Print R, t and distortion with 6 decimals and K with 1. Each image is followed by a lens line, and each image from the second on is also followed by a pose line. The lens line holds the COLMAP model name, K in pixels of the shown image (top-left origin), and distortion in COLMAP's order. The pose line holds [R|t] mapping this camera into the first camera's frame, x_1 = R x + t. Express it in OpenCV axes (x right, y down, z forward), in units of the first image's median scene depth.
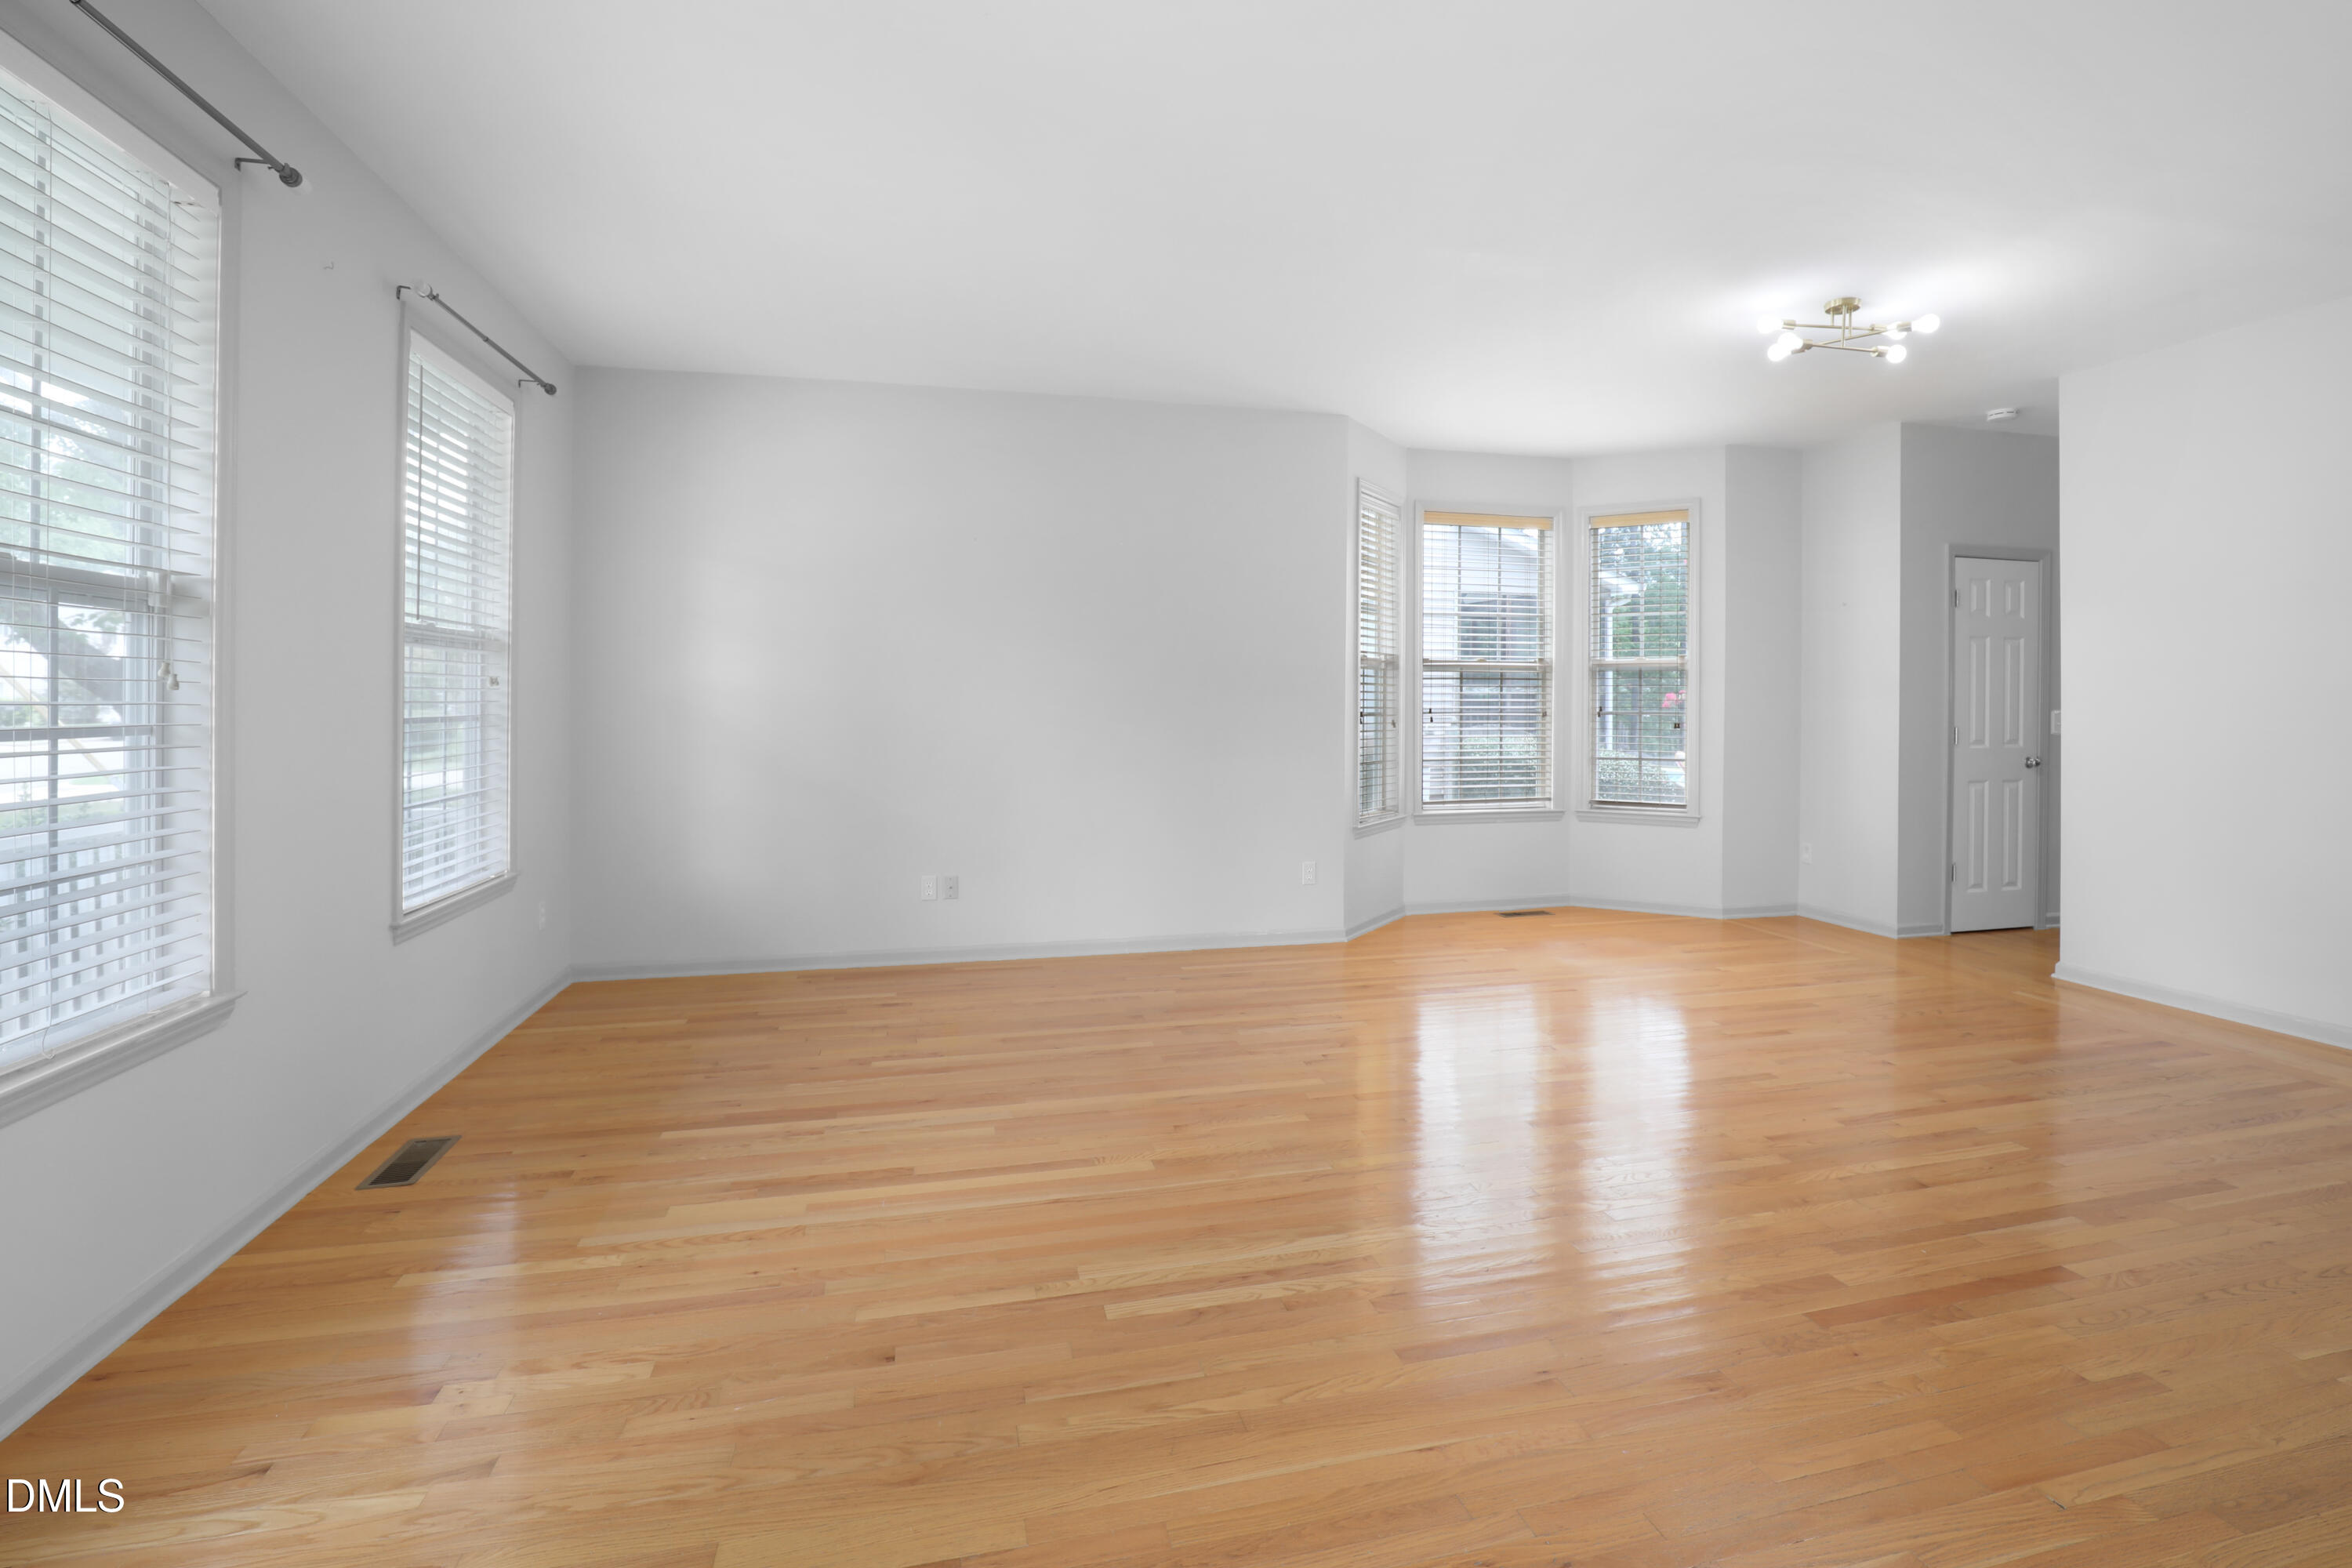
lens RADIAL K [[1118.6, 0, 1206.7], [0, 1118.6, 710.2], [0, 0, 1]] dist [-0.035866, 0.008894]
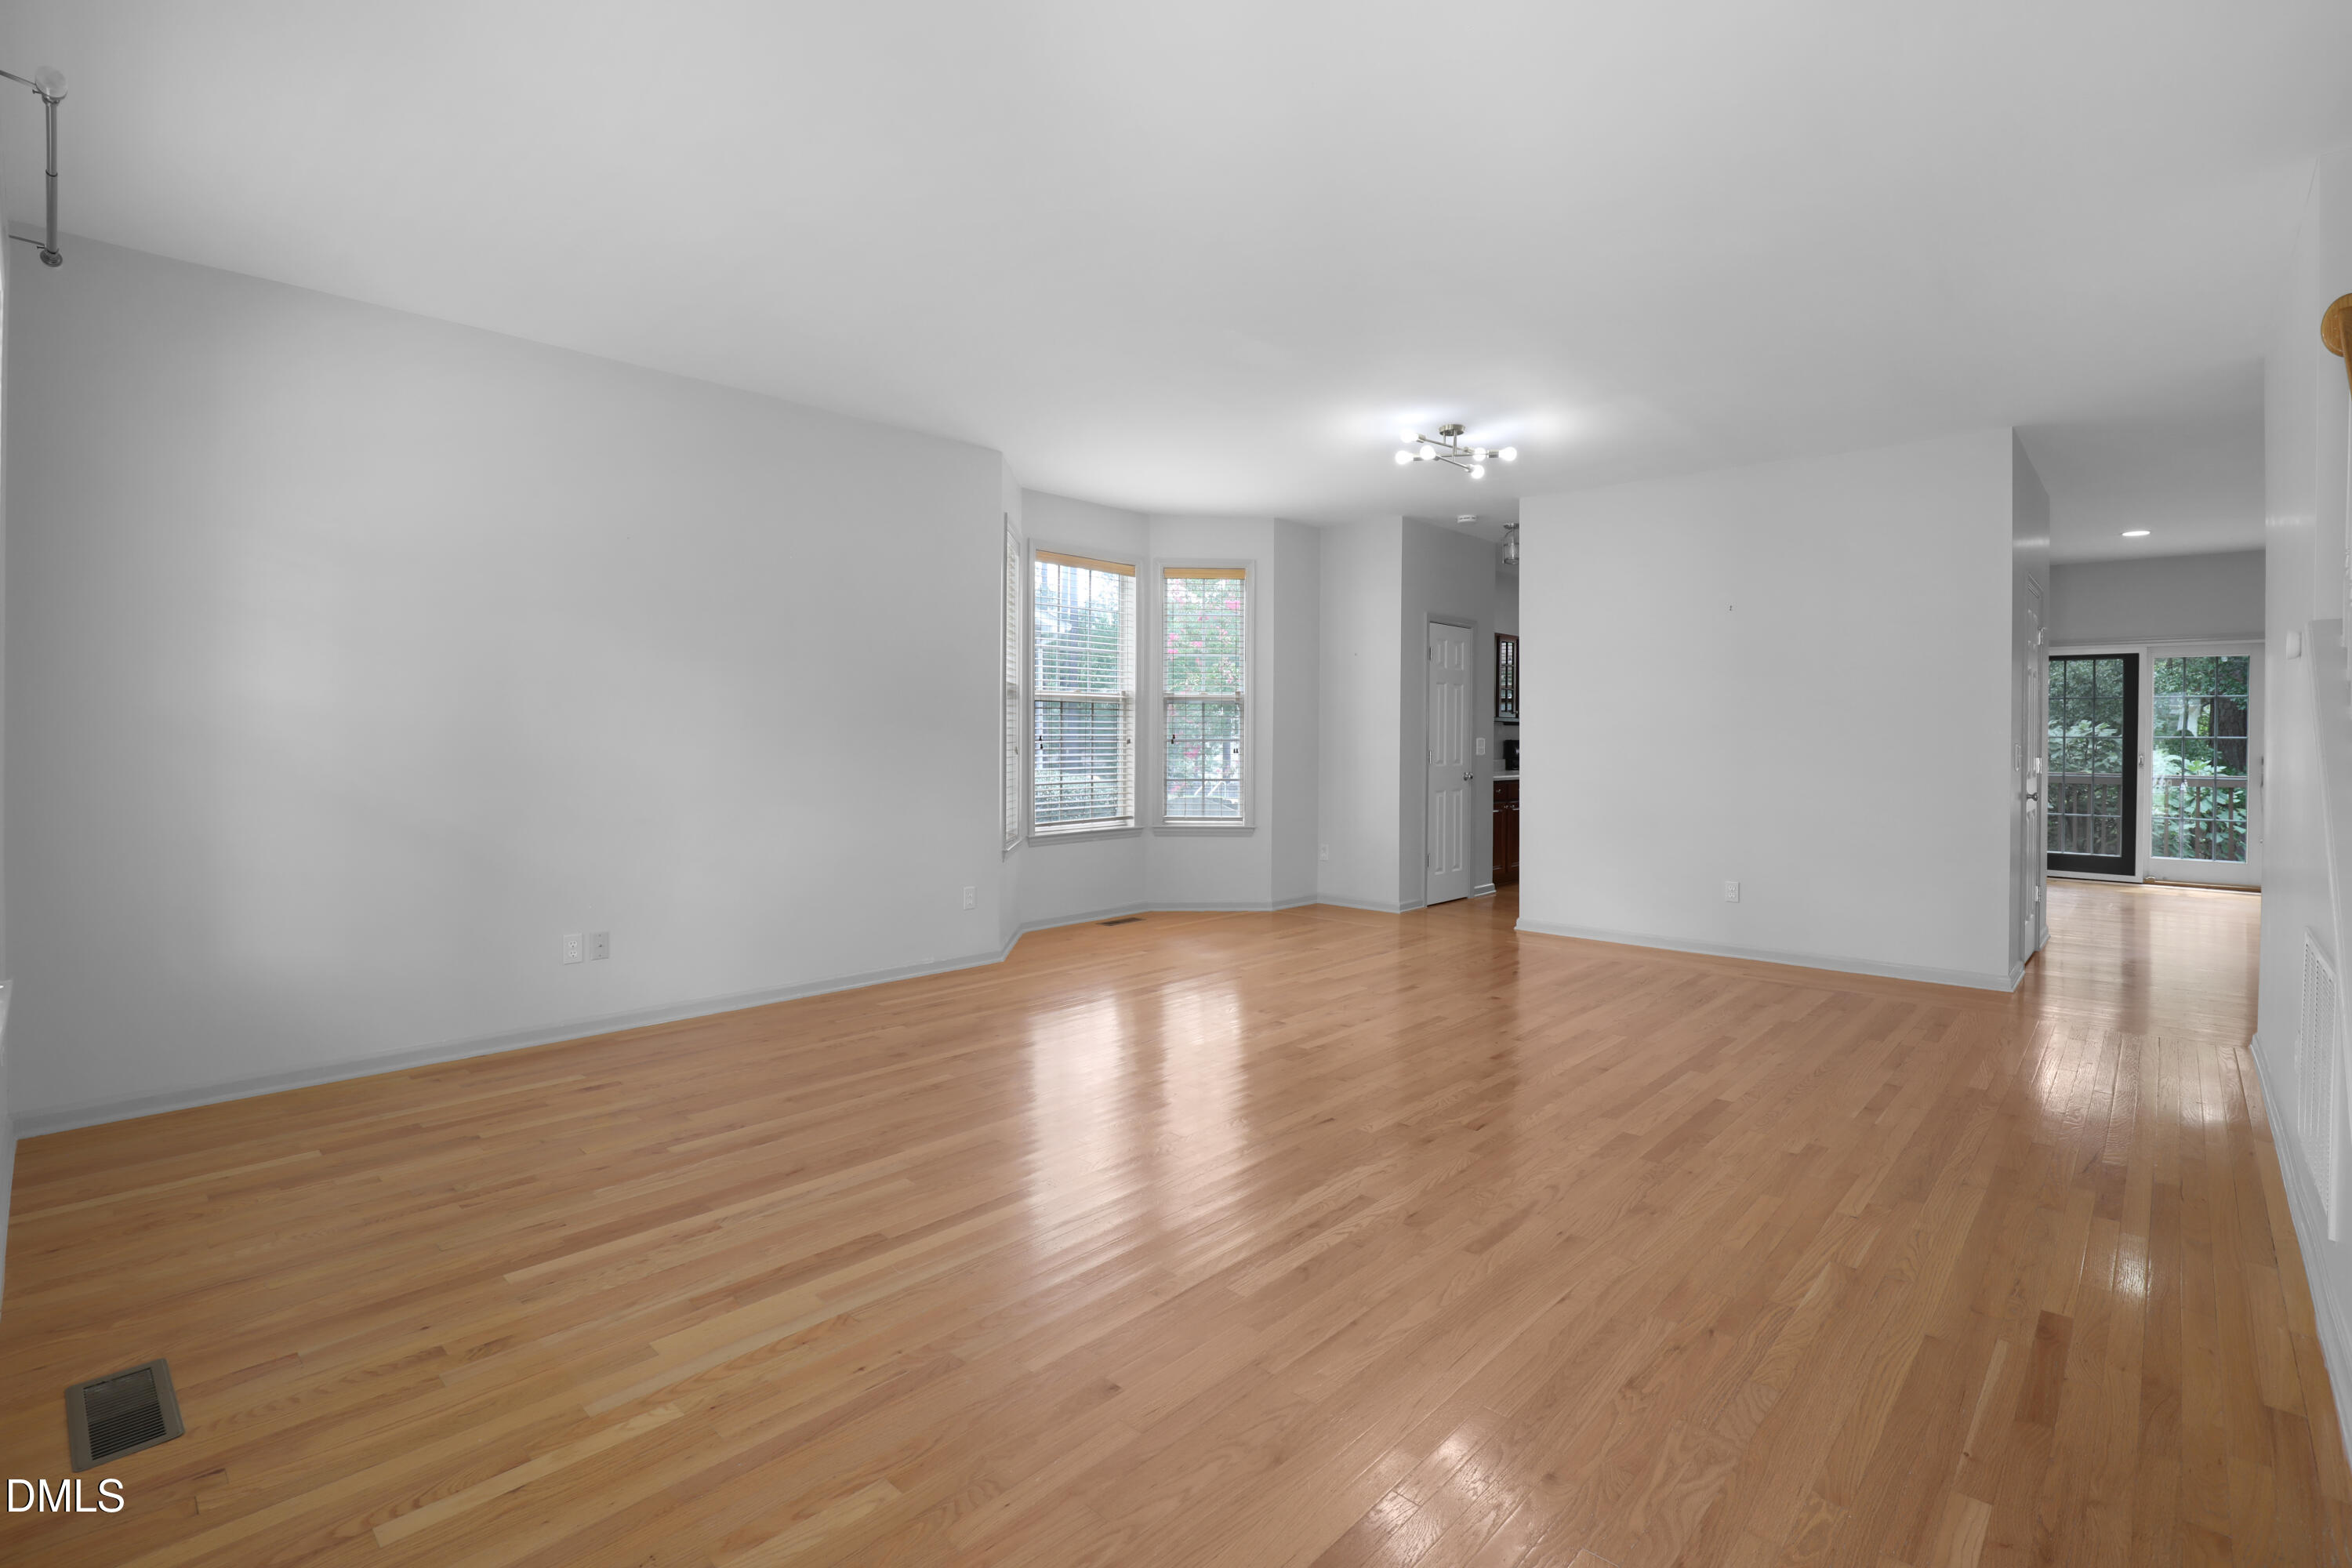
lens RADIAL K [[1105.7, 0, 1179.8], [0, 1105.7, 749.9], [0, 0, 1]] dist [-0.031869, 0.006498]
pose [[0.834353, -0.004651, 0.551211, -0.401130], [-0.000705, 0.999955, 0.009505, 0.002322], [-0.551230, -0.008319, 0.834312, 0.077354]]
